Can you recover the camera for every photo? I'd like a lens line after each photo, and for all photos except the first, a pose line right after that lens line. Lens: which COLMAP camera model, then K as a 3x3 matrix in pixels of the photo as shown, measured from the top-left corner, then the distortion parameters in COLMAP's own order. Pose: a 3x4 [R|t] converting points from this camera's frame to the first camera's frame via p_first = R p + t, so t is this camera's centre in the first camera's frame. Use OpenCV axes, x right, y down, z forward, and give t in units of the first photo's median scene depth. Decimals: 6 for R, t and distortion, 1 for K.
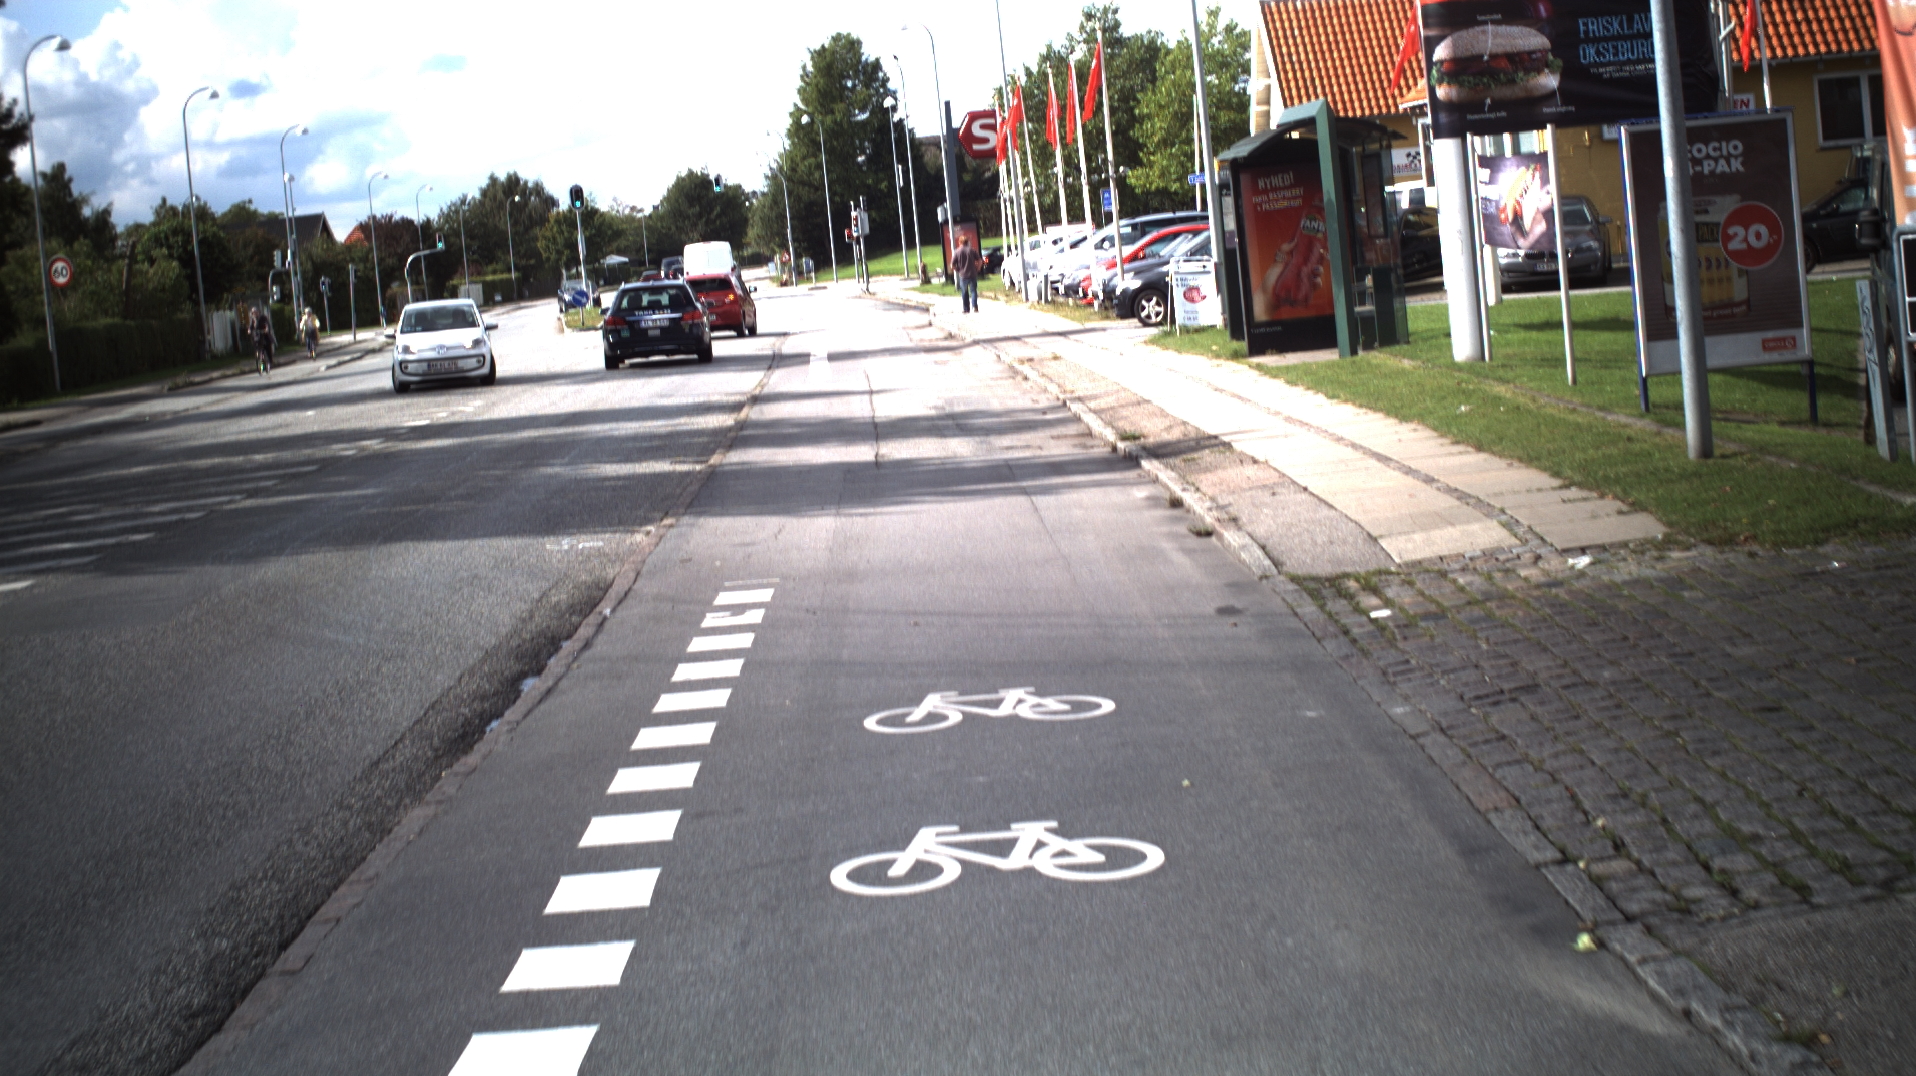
lens RADIAL K [[3693.3, 0, 1000.8], [0, 3693.3, 529.4], [0, 0, 1]] dist [-0.238924, 0.000000]
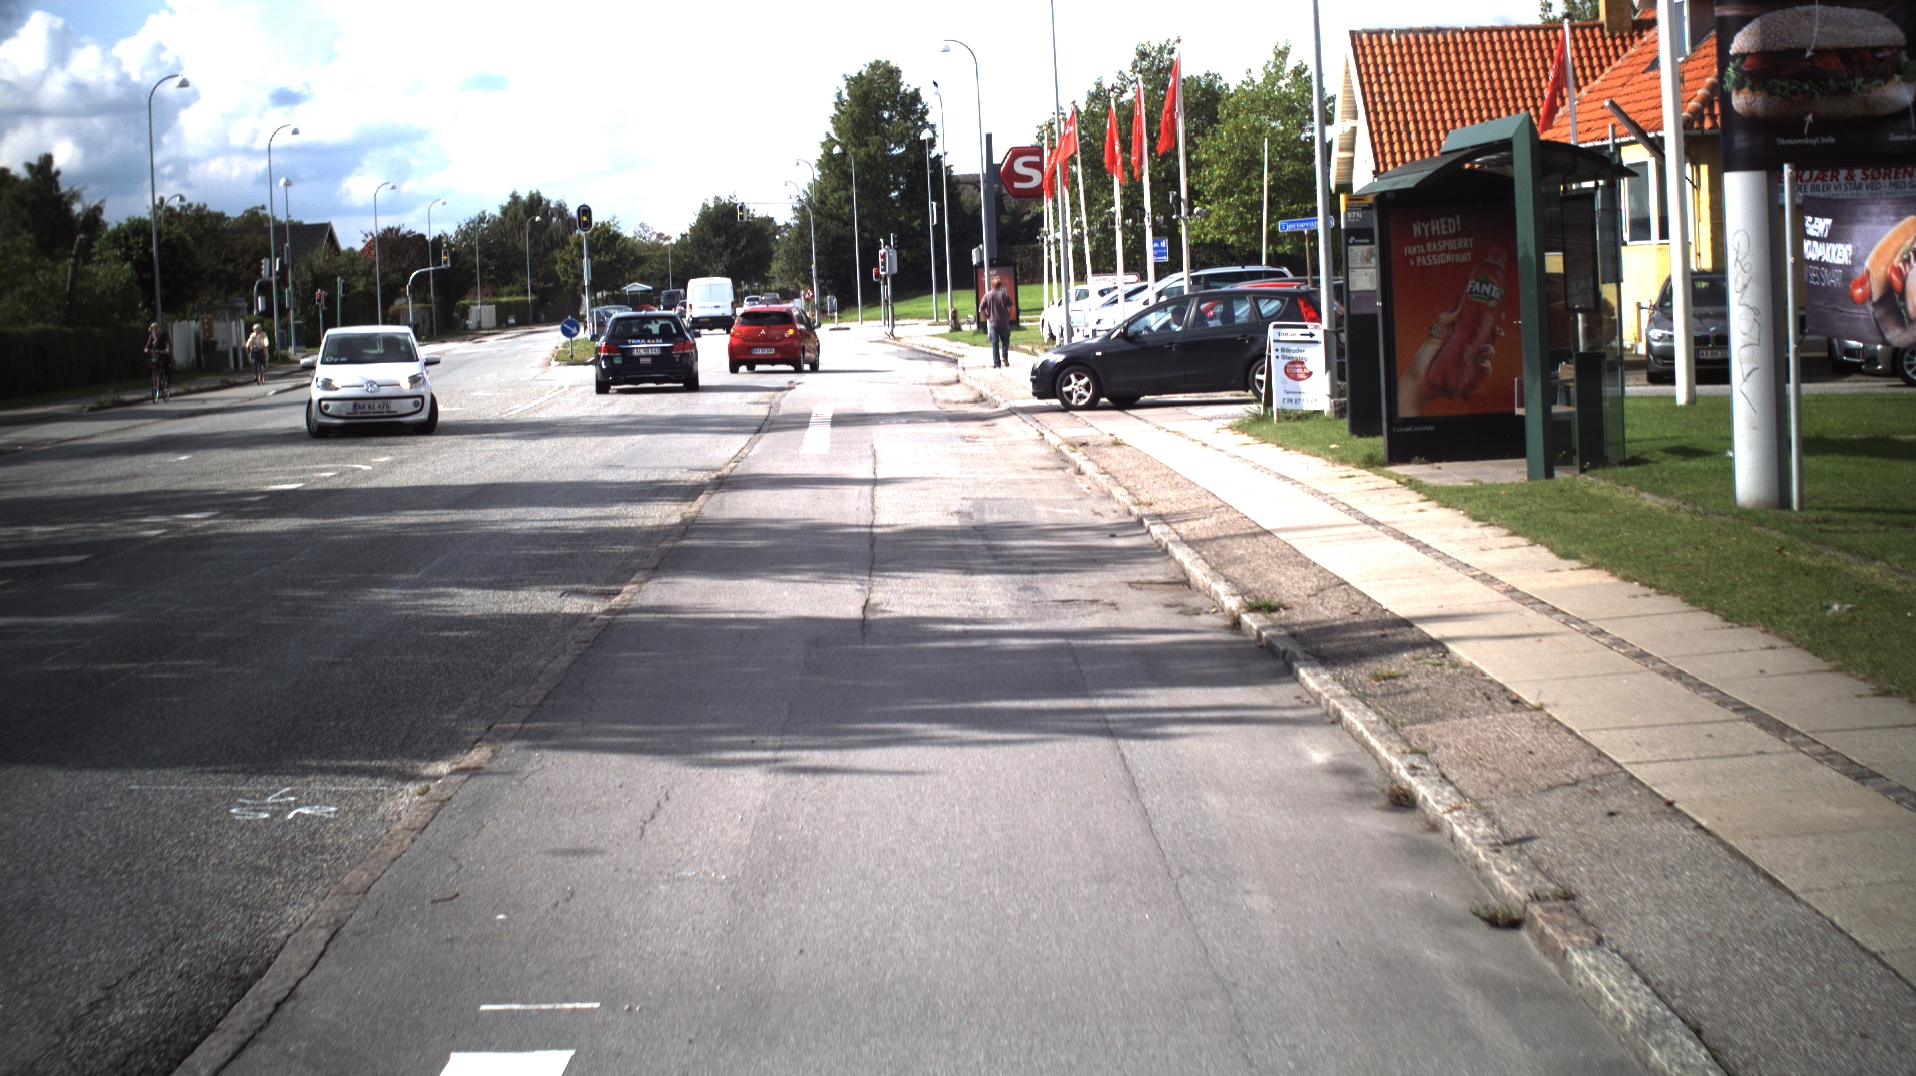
lens RADIAL K [[3693.3, 0, 987.0], [0, 3693.3, 529.9], [0, 0, 1]] dist [-0.238924, 0.000000]
pose [[0.998632, 0.051493, -0.009066, -0.001202], [-0.051602, 0.998594, -0.012138, -0.004695], [0.008428, 0.012590, 0.999885, 0.060365]]
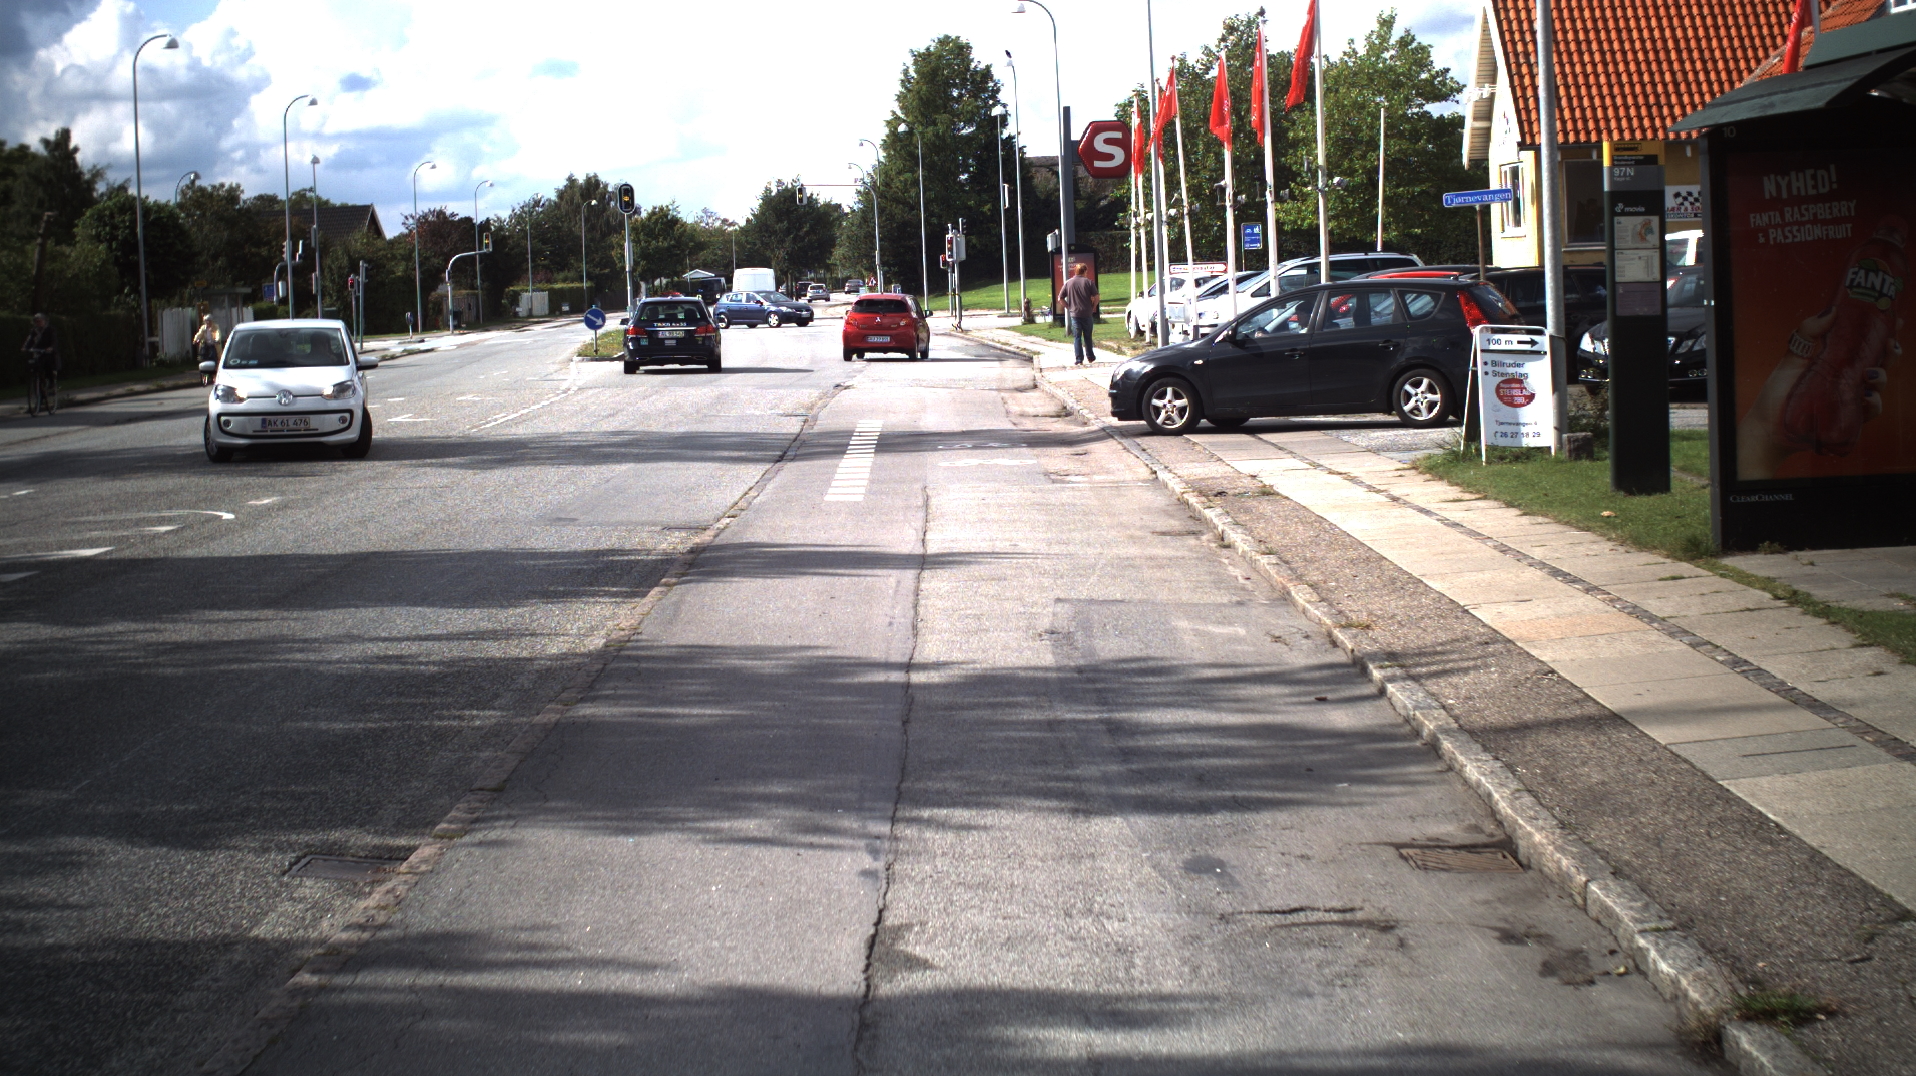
lens RADIAL K [[3693.3, 0, 964.8], [0, 3693.3, 535.3], [0, 0, 1]] dist [-0.238924, 0.000000]
pose [[0.997735, 0.058470, -0.033253, -0.003103], [-0.058712, 0.998255, -0.006352, -0.009205], [0.032824, 0.008290, 0.999427, 0.120830]]
